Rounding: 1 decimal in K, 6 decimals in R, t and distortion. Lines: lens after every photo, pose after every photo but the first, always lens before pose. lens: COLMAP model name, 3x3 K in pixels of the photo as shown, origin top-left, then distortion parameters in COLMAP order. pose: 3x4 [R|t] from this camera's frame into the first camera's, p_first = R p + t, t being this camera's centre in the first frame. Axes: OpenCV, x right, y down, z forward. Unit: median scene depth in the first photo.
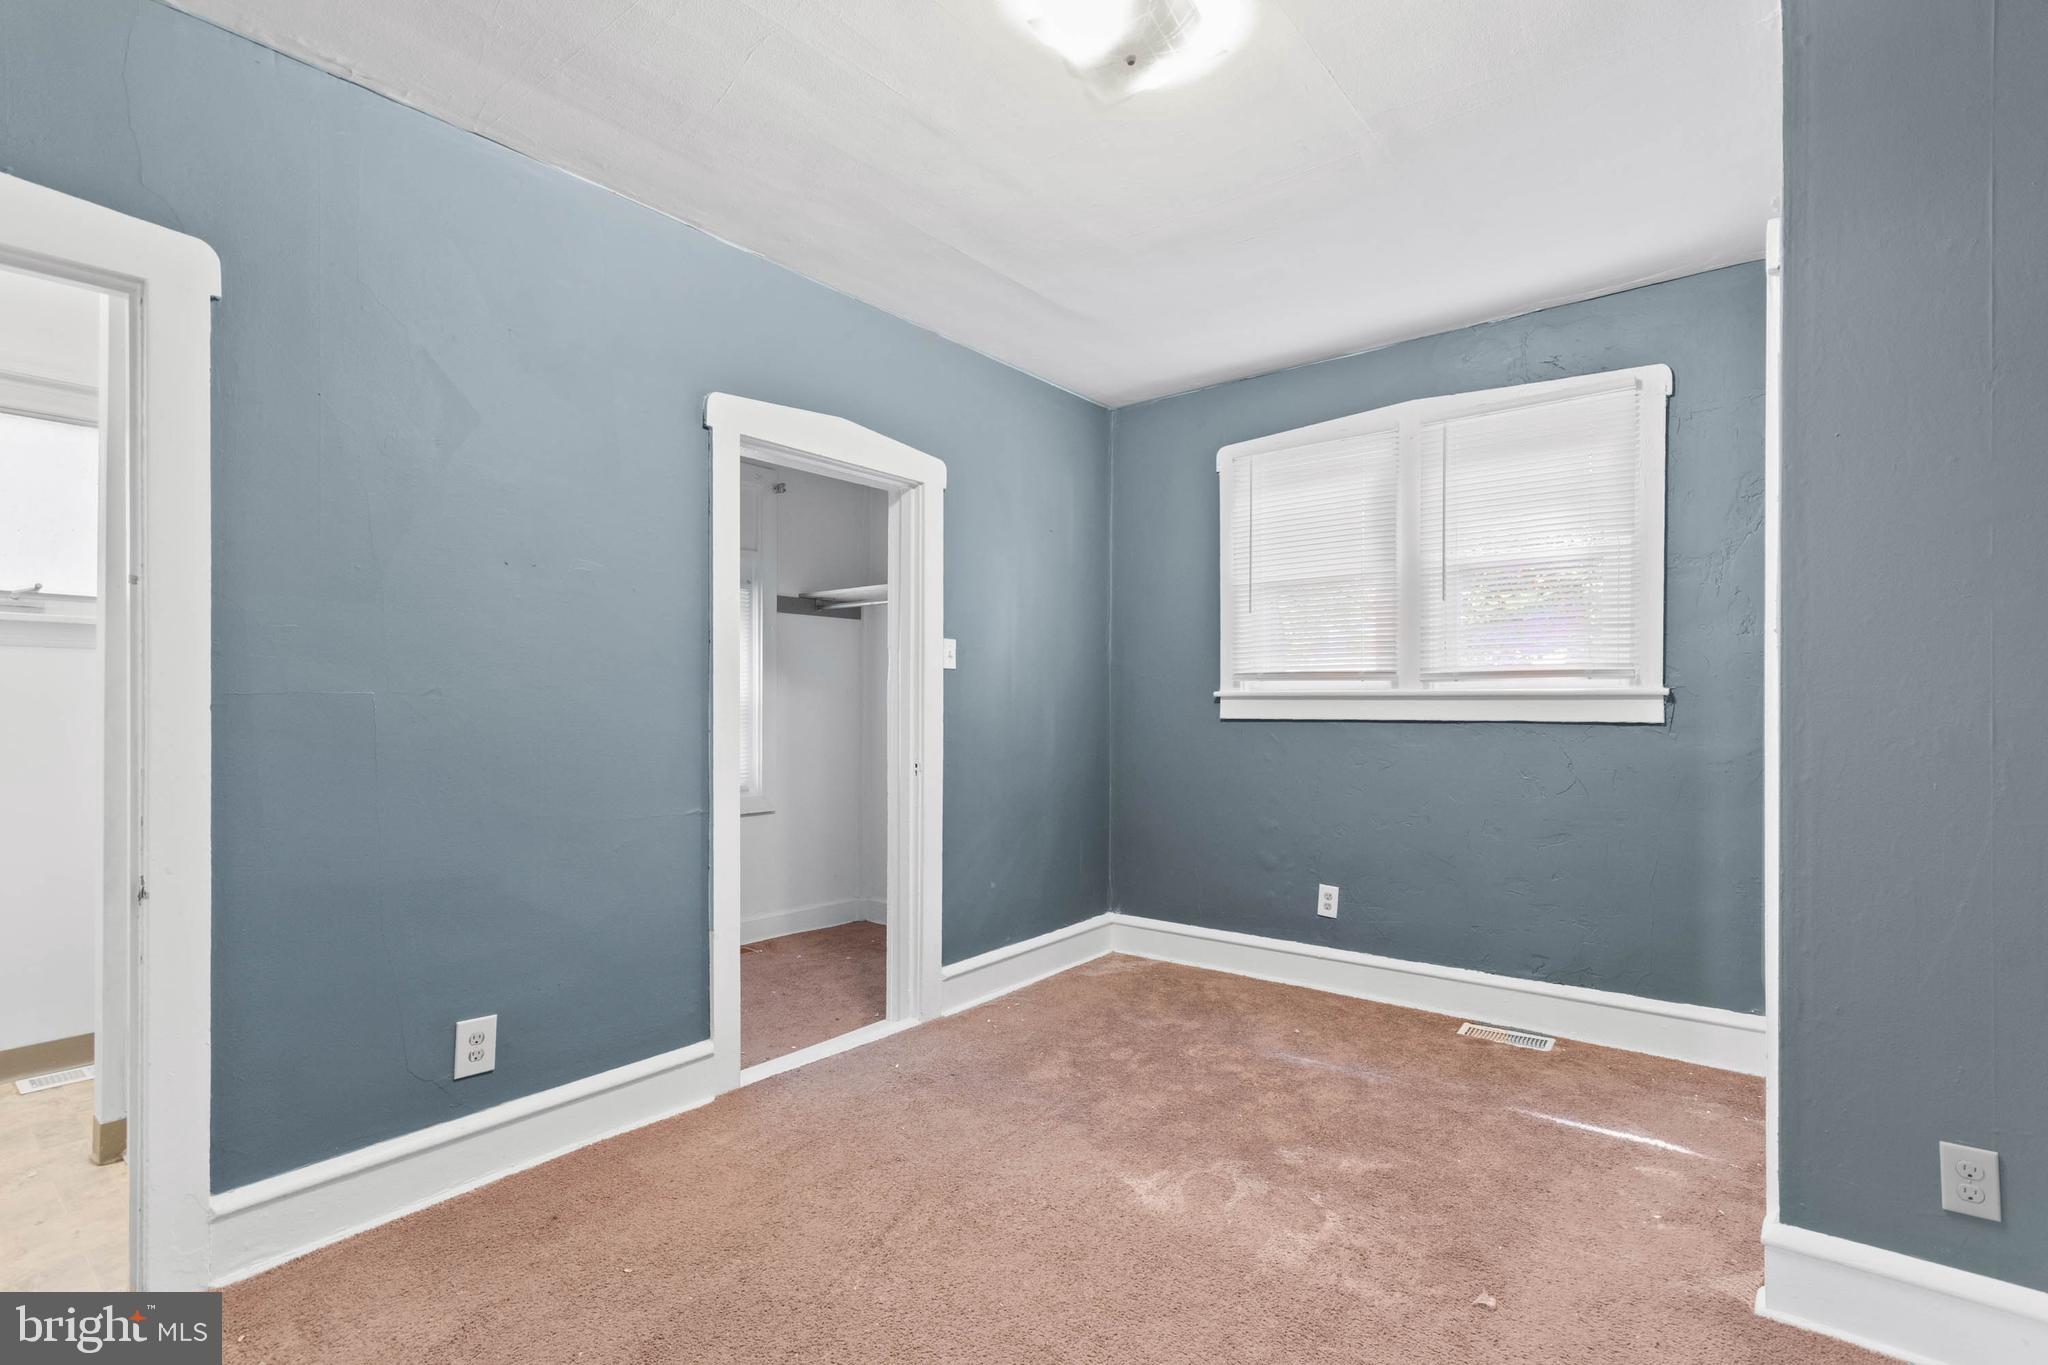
lens RADIAL K [[879.1, 0, 1027.2], [0, 879.1, 715.4], [0, 0, 1]] dist [0.005575, 0.001290]
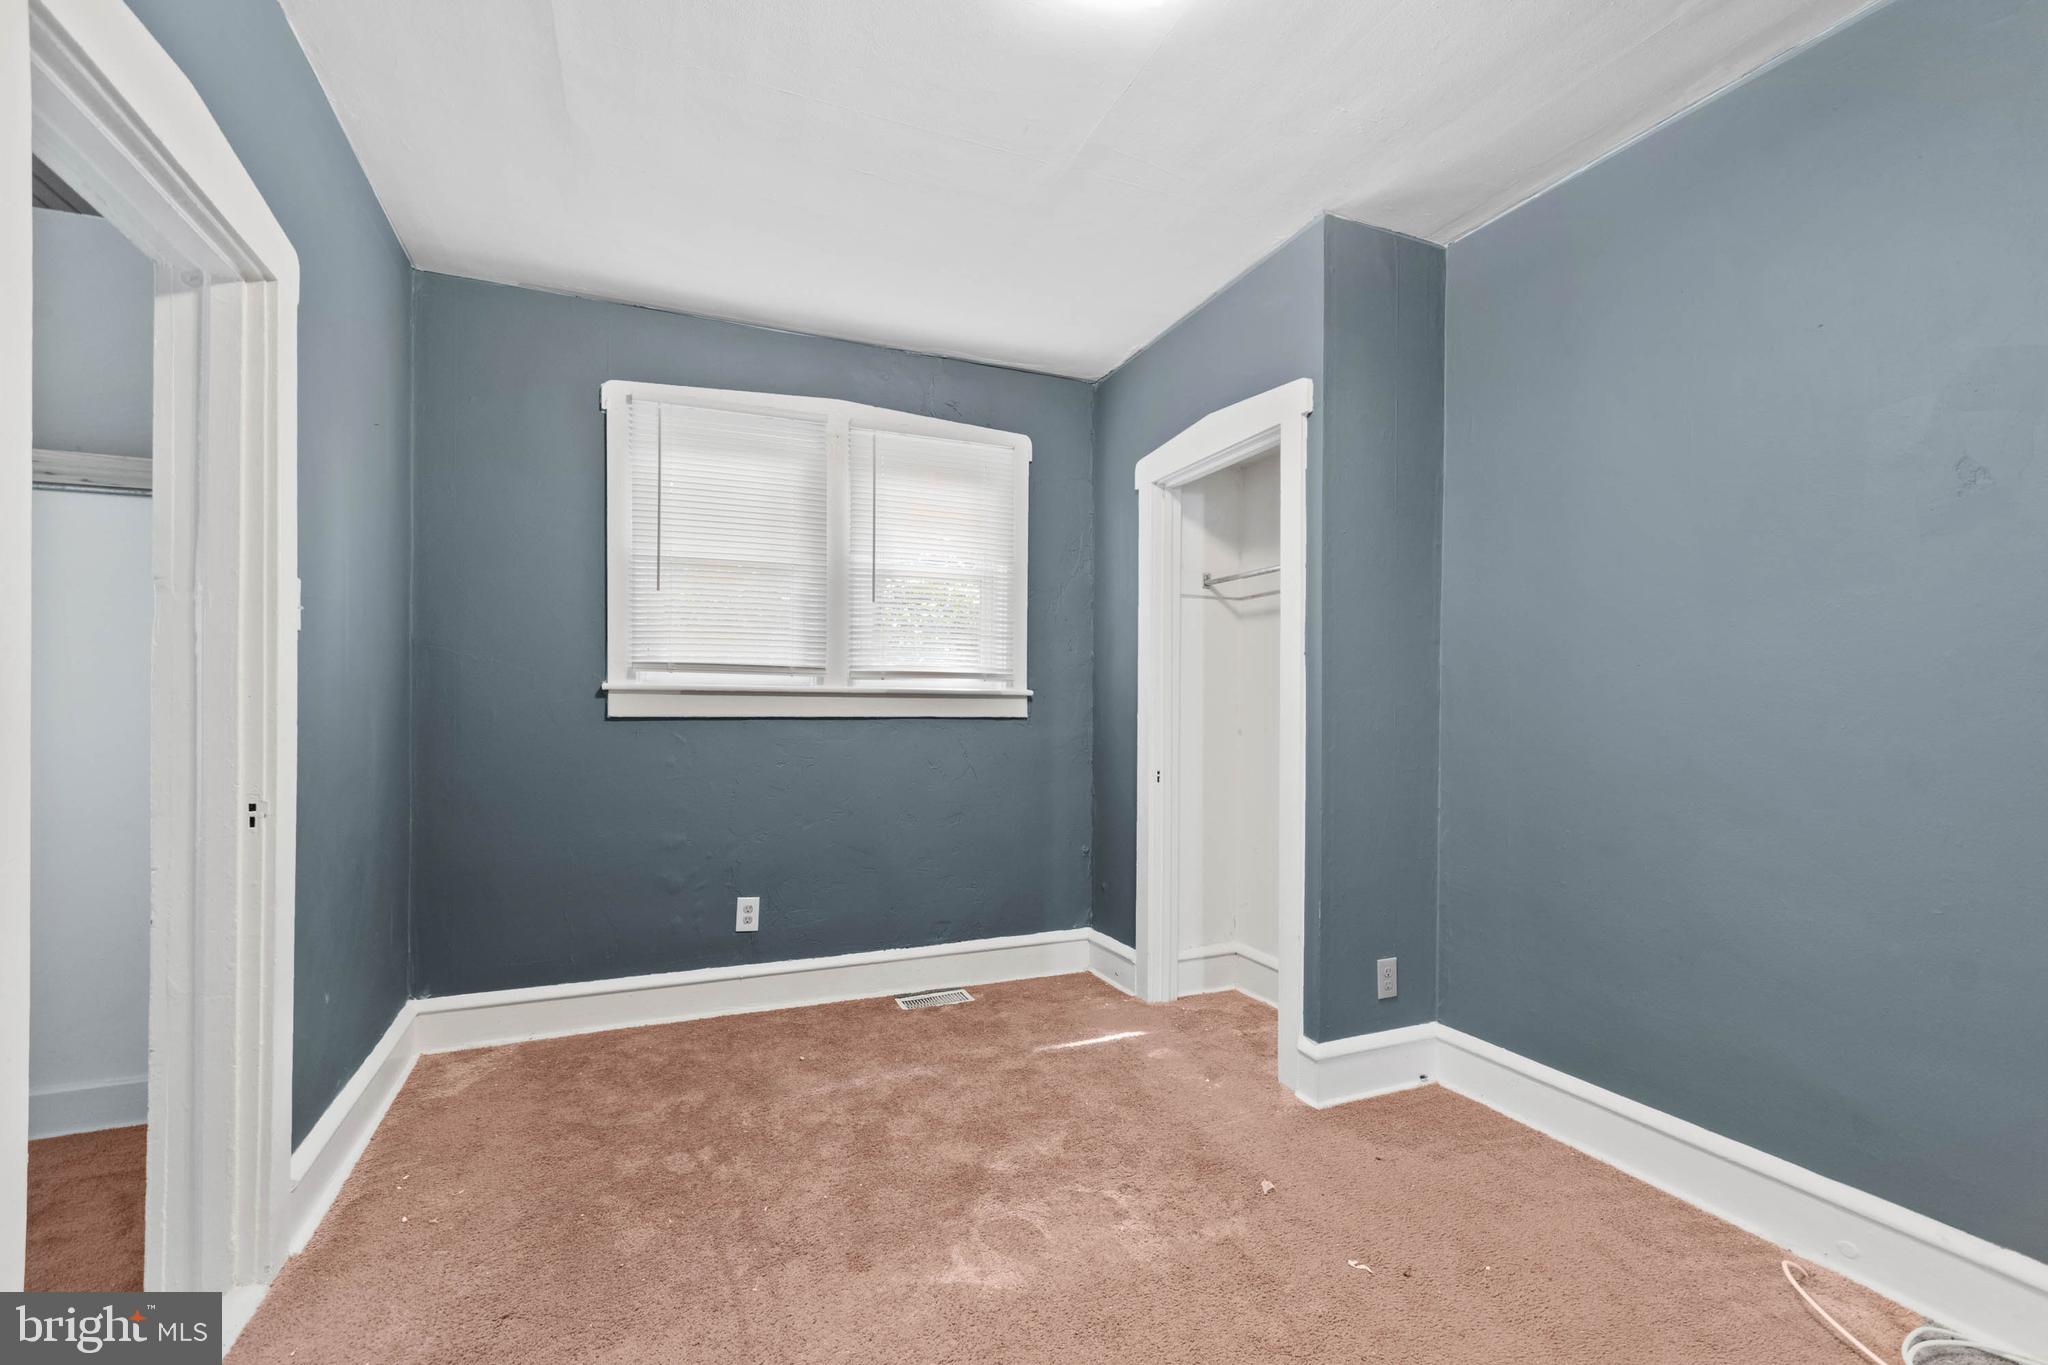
lens RADIAL K [[879.1, 0, 1027.2], [0, 879.1, 715.4], [0, 0, 1]] dist [0.005575, 0.001290]
pose [[0.510017, -0.006466, 0.860140, -0.332661], [0.002789, 0.999979, 0.005863, -0.001433], [-0.860160, -0.000591, 0.510025, 0.311446]]
